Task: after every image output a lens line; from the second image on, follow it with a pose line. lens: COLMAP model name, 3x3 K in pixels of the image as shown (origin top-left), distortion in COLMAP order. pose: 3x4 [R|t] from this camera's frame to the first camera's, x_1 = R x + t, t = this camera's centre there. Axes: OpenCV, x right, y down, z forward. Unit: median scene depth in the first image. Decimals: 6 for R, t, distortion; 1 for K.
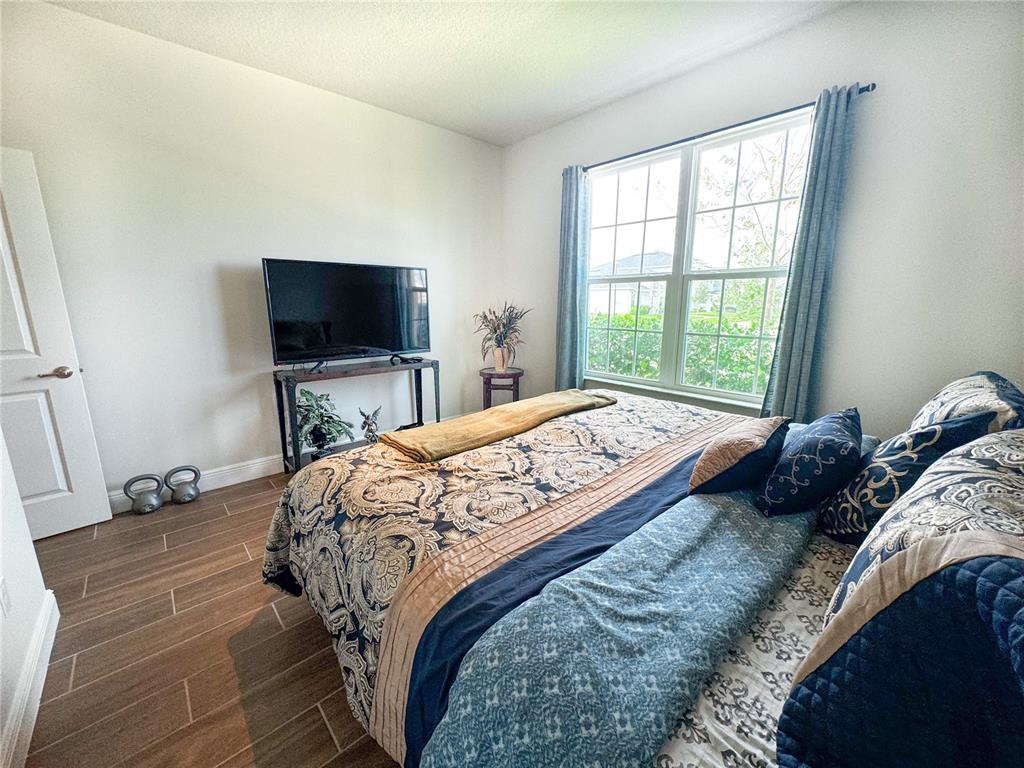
lens RADIAL K [[409.3, 0, 514.5], [0, 409.3, 383.7], [0, 0, 1]] dist [-0.000416, 0.000023]
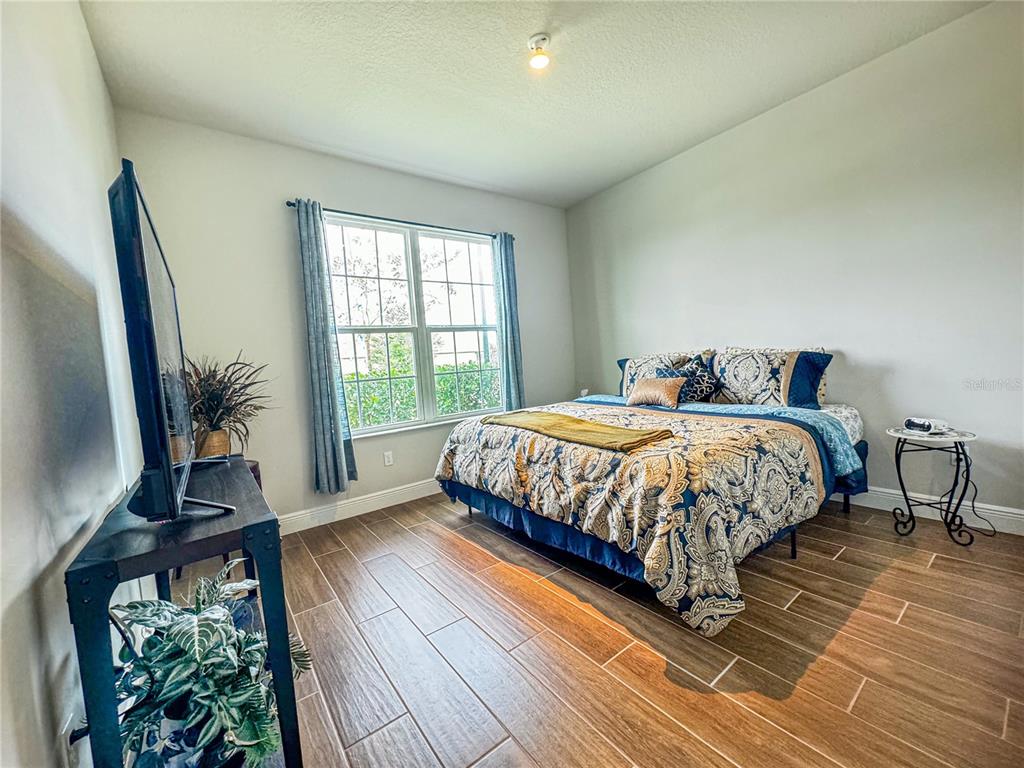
lens RADIAL K [[409.3, 0, 514.1], [0, 409.3, 384.6], [0, 0, 1]] dist [-0.000416, 0.000023]
pose [[0.097882, -0.064648, 0.993096, -0.777961], [0.268749, 0.962531, 0.036170, -0.073692], [-0.958224, 0.263353, 0.111588, 0.642854]]
